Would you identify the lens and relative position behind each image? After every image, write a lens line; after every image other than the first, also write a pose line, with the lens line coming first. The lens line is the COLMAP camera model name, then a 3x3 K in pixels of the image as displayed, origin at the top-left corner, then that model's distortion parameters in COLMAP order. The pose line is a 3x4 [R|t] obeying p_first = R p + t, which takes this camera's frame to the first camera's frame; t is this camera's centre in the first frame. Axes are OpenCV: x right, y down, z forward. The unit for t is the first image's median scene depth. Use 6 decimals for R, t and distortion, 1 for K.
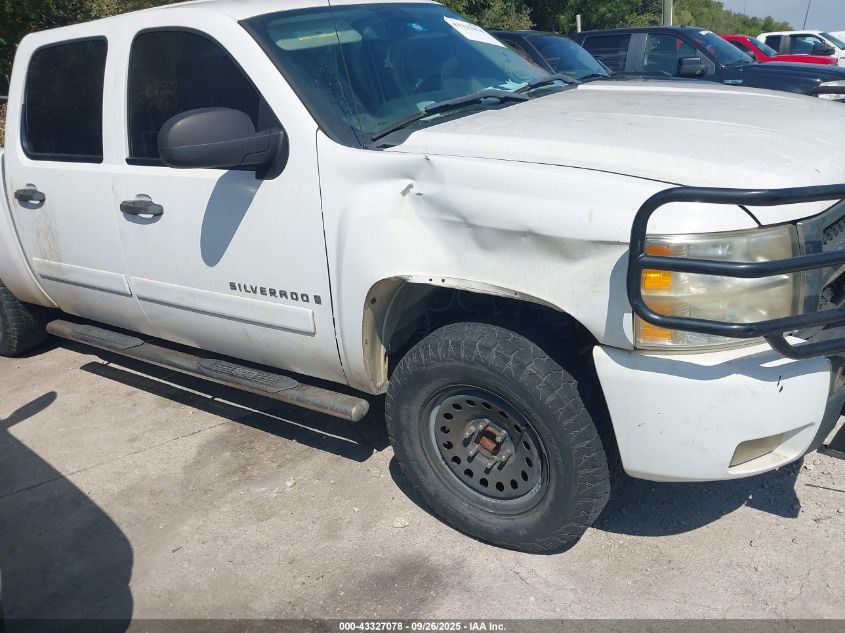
lens RADIAL K [[683.1, 0, 422.5], [0, 683.1, 316.5], [0, 0, 1]] dist [-0.010206, 0.005907]
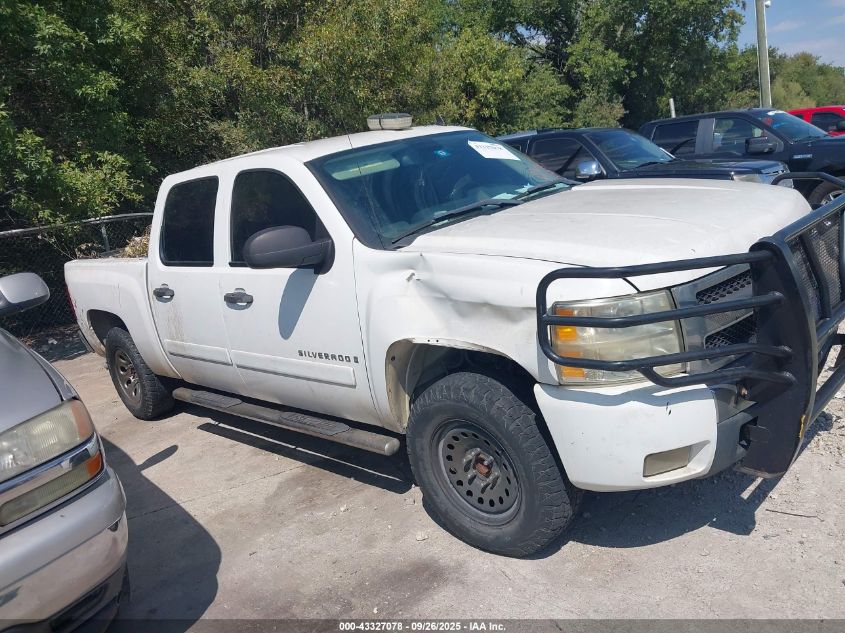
lens RADIAL K [[680.1, 0, 422.2], [0, 680.1, 301.5], [0, 0, 1]] dist [0.079369, -0.220251]
pose [[0.984842, -0.038680, -0.169088, 0.200962], [0.013995, 0.989360, -0.144813, 0.056135], [0.172891, 0.140251, 0.974904, -0.295788]]
